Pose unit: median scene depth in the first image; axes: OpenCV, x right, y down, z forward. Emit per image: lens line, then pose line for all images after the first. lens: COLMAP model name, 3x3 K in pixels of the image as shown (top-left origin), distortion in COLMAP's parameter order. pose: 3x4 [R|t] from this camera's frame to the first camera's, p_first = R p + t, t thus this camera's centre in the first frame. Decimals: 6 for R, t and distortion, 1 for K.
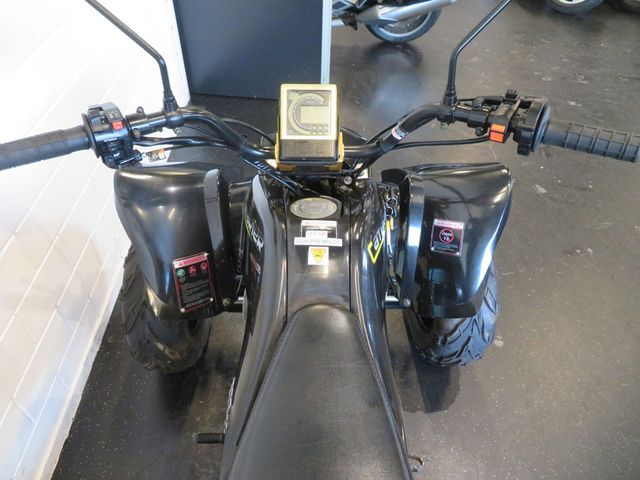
lens RADIAL K [[459.0, 0, 318.1], [0, 459.0, 237.7], [0, 0, 1]] dist [0.004047, -0.011481]
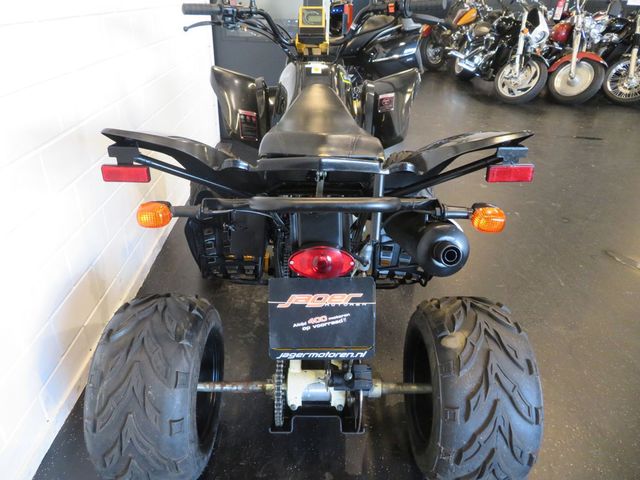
lens RADIAL K [[459.0, 0, 320.2], [0, 459.0, 234.9], [0, 0, 1]] dist [0.004047, -0.011481]
pose [[0.999971, -0.001033, 0.007594, -0.000873], [0.002997, 0.964692, -0.263365, 0.988049], [-0.007054, 0.263380, 0.964666, -0.635675]]
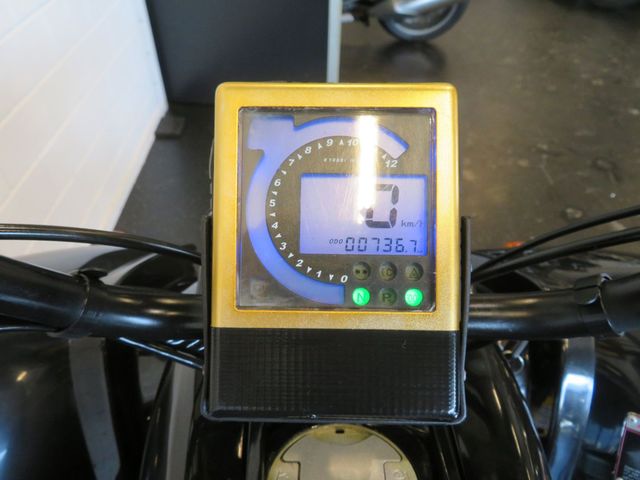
lens RADIAL K [[459.0, 0, 317.3], [0, 459.0, 239.0], [0, 0, 1]] dist [0.004047, -0.011481]
pose [[0.999968, -0.000386, -0.008014, -0.021210], [0.000316, 0.999961, -0.008829, -0.194496], [0.008017, 0.008826, 0.999929, 0.590975]]
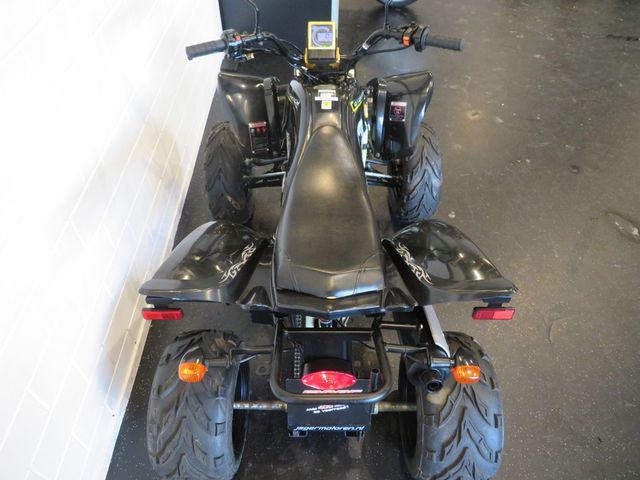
lens RADIAL K [[459.0, 0, 321.6], [0, 459.0, 238.0], [0, 0, 1]] dist [0.004047, -0.011481]
pose [[0.999850, 0.000211, -0.017294, 0.010364], [0.000811, 0.998254, 0.059056, 0.386900], [0.017277, -0.059061, 0.998105, -0.840087]]
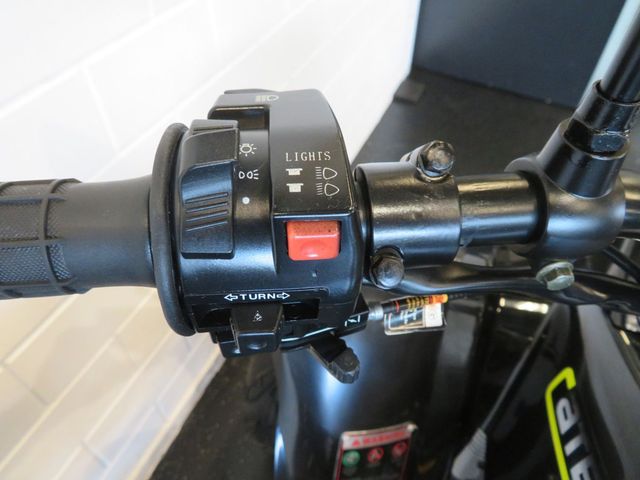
lens RADIAL K [[459.0, 0, 324.6], [0, 459.0, 236.9], [0, 0, 1]] dist [0.004047, -0.011481]
pose [[0.902318, 0.302895, -0.306721, -0.240631], [-0.288343, 0.953013, 0.092872, -0.168016], [0.320439, 0.004641, 0.947258, 0.531535]]
